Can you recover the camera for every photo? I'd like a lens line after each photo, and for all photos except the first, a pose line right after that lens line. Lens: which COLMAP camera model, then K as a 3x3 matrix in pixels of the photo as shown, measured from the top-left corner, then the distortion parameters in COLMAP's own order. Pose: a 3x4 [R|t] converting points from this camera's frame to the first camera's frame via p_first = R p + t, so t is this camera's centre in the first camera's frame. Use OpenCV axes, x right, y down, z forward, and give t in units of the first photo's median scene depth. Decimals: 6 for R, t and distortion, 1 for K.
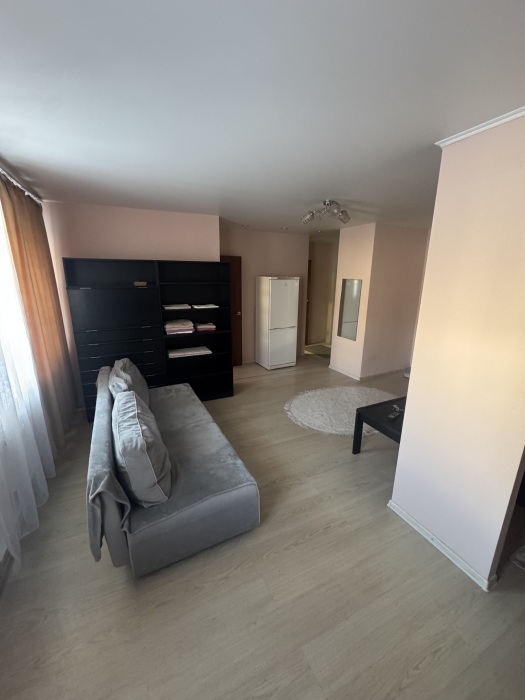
lens RADIAL K [[280.2, 0, 261.8], [0, 280.2, 350.3], [0, 0, 1]] dist [-0.003682, 0.000953]
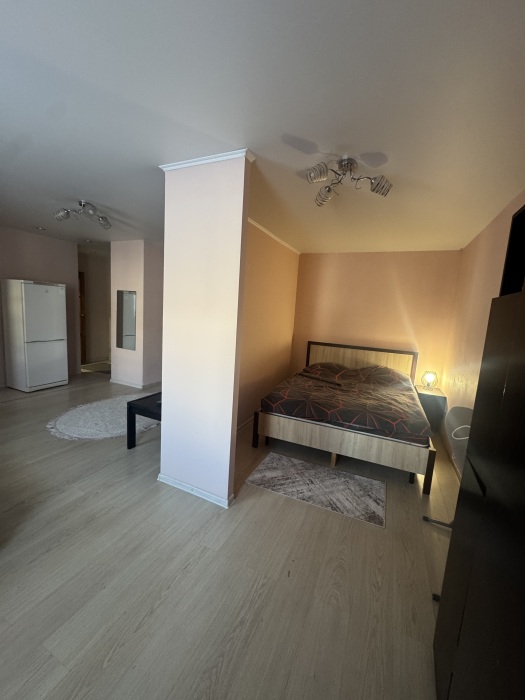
lens RADIAL K [[280.2, 0, 256.6], [0, 280.2, 350.1], [0, 0, 1]] dist [-0.003682, 0.000953]
pose [[0.781977, -0.048728, 0.621399, 0.067821], [0.113018, 0.991499, -0.064473, 0.113011], [-0.612975, 0.120646, 0.780837, -0.084574]]
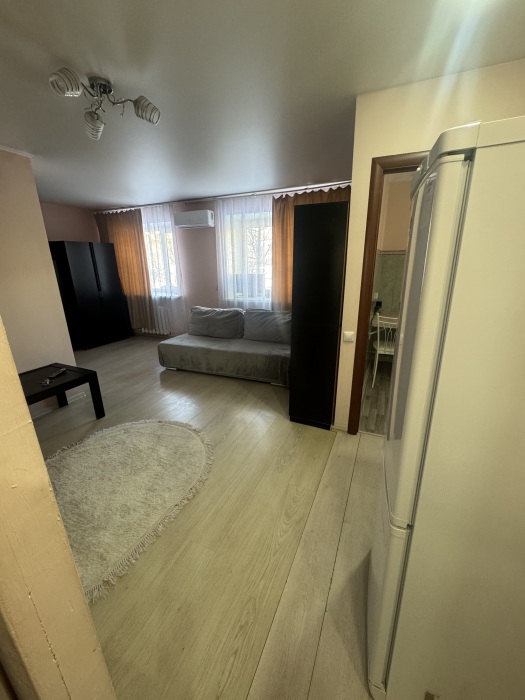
lens RADIAL K [[280.2, 0, 263.9], [0, 280.2, 348.7], [0, 0, 1]] dist [-0.003682, 0.000953]
pose [[-0.760363, 0.194951, -0.619550, 0.391558], [-0.165506, 0.864243, 0.475070, -0.347662], [0.628058, 0.463765, -0.624873, 1.575347]]
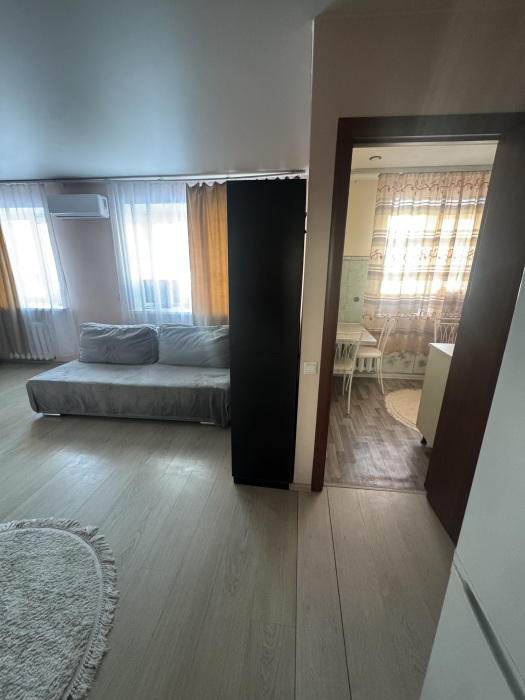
lens RADIAL K [[280.2, 0, 262.9], [0, 280.2, 348.8], [0, 0, 1]] dist [-0.003682, 0.000953]
pose [[-0.544918, 0.227802, -0.806952, 0.251491], [-0.233183, 0.883252, 0.406805, -0.298483], [0.805413, 0.409843, -0.428181, 1.400568]]
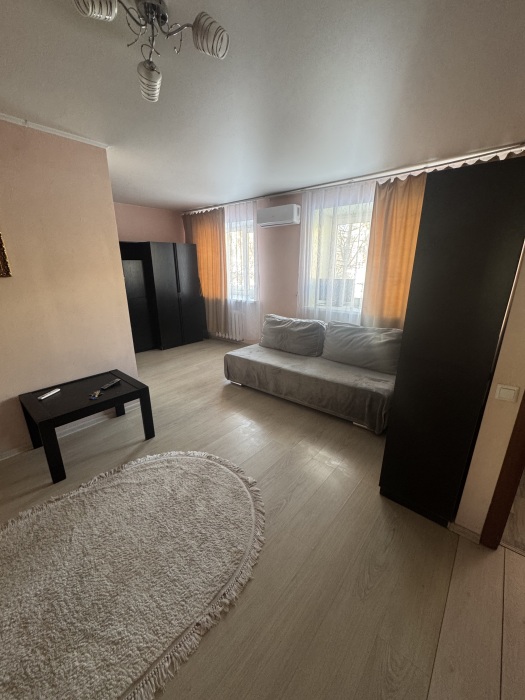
lens RADIAL K [[280.2, 0, 262.8], [0, 280.2, 348.8], [0, 0, 1]] dist [-0.003682, 0.000953]
pose [[-0.914263, 0.111122, -0.389584, 0.273242], [-0.111722, 0.855199, 0.506116, -0.300487], [0.389412, 0.506248, -0.769461, 1.407573]]
